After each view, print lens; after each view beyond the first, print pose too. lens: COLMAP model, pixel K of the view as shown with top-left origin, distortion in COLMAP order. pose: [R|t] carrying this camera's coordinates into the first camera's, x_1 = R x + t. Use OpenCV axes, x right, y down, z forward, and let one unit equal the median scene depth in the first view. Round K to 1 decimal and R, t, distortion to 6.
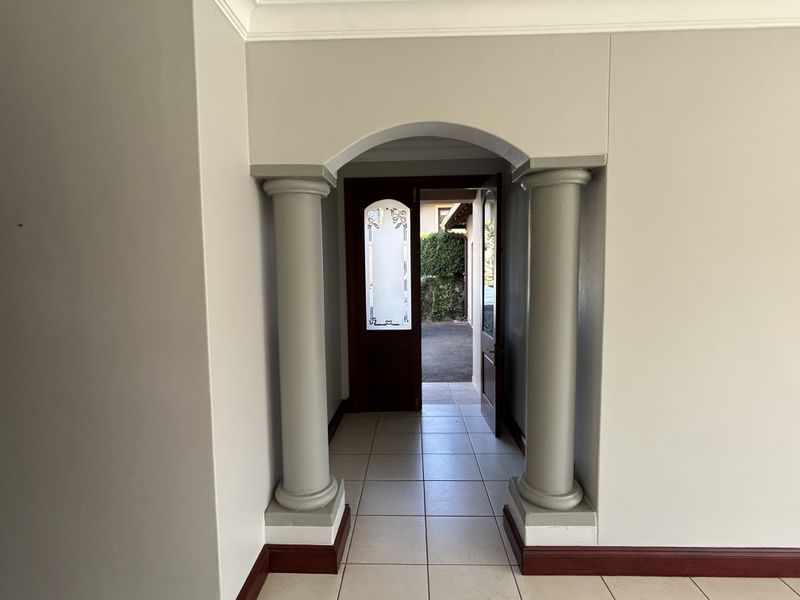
lens RADIAL K [[427.0, 0, 397.4], [0, 427.0, 296.9], [0, 0, 1]] dist [-0.002394, -0.000589]
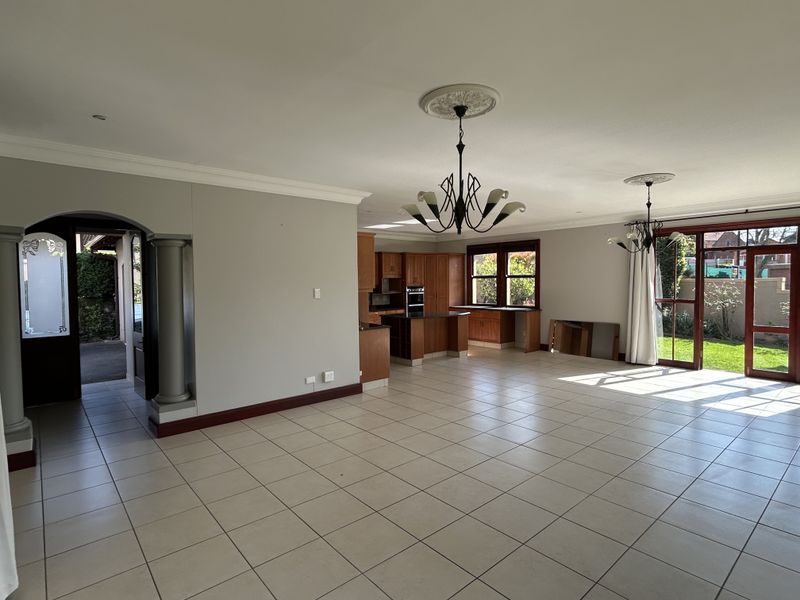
lens RADIAL K [[427.0, 0, 397.4], [0, 427.0, 296.9], [0, 0, 1]] dist [-0.002394, -0.000589]
pose [[0.735742, -0.018536, 0.677008, -0.055825], [0.052185, 0.998205, -0.029381, 0.026721], [-0.675248, 0.056946, 0.735389, -0.315622]]
